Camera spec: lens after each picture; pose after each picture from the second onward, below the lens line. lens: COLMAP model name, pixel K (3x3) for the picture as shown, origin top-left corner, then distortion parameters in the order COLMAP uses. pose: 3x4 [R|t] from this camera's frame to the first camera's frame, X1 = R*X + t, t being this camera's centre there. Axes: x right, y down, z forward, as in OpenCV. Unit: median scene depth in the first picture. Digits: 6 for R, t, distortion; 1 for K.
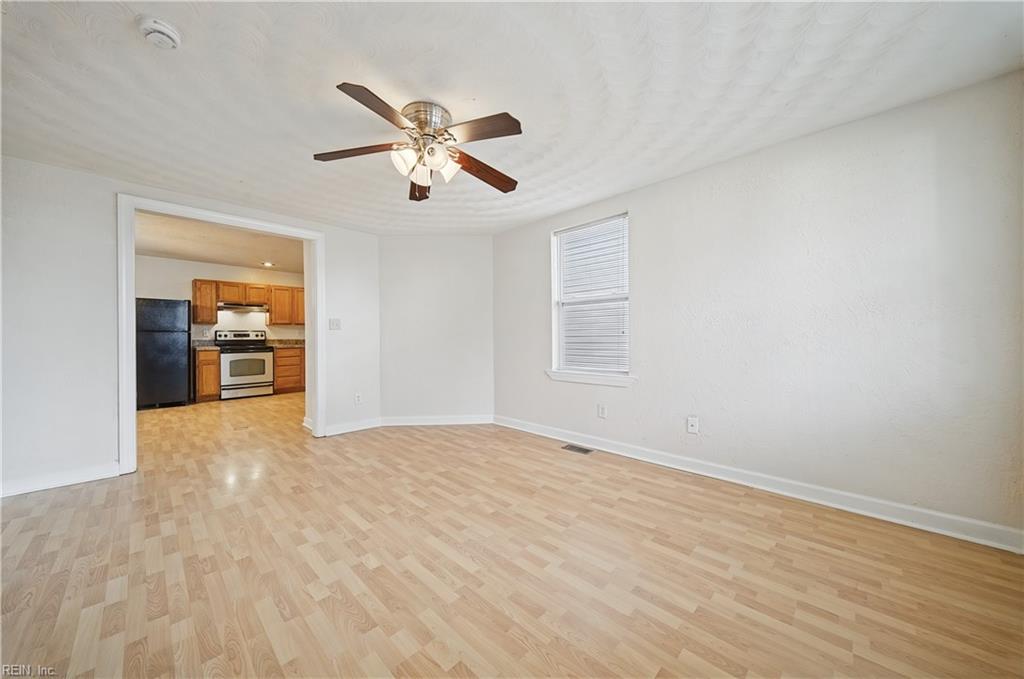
lens RADIAL K [[355.4, 0, 512.0], [0, 355.4, 339.5], [0, 0, 1]] dist [0.009204, -0.006747]
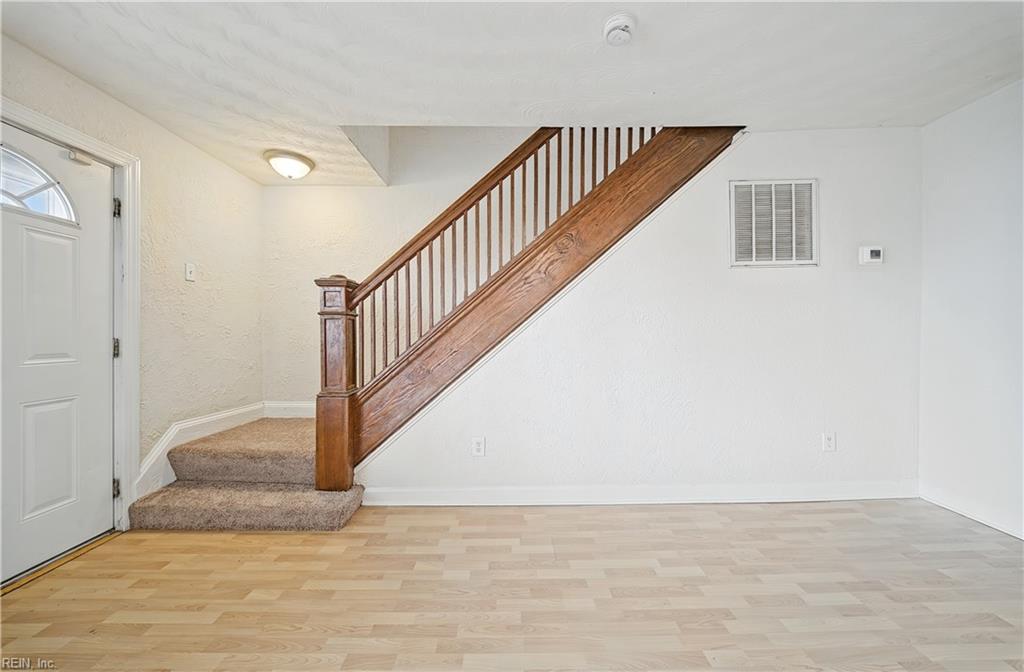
lens RADIAL K [[358.8, 0, 506.9], [0, 358.8, 332.6], [0, 0, 1]] dist [0.000270, -0.000031]
pose [[-0.720635, 0.011038, -0.693227, -0.021830], [0.005809, 0.999934, 0.009883, -0.005607], [0.693290, 0.003095, -0.720652, 1.042498]]
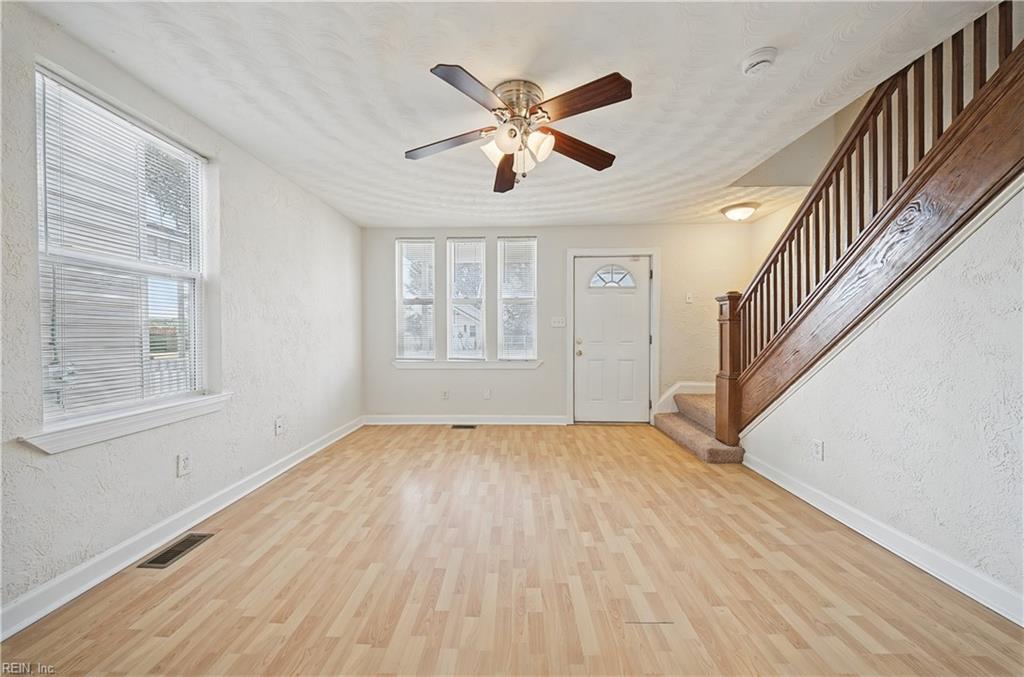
lens RADIAL K [[354.3, 0, 507.5], [0, 354.3, 335.6], [0, 0, 1]] dist [-0.000256, -0.000037]
pose [[-0.675248, 0.004324, 0.737578, -0.877016], [0.014768, 0.999862, 0.007659, -0.012853], [-0.737443, 0.016064, -0.675219, 1.612472]]
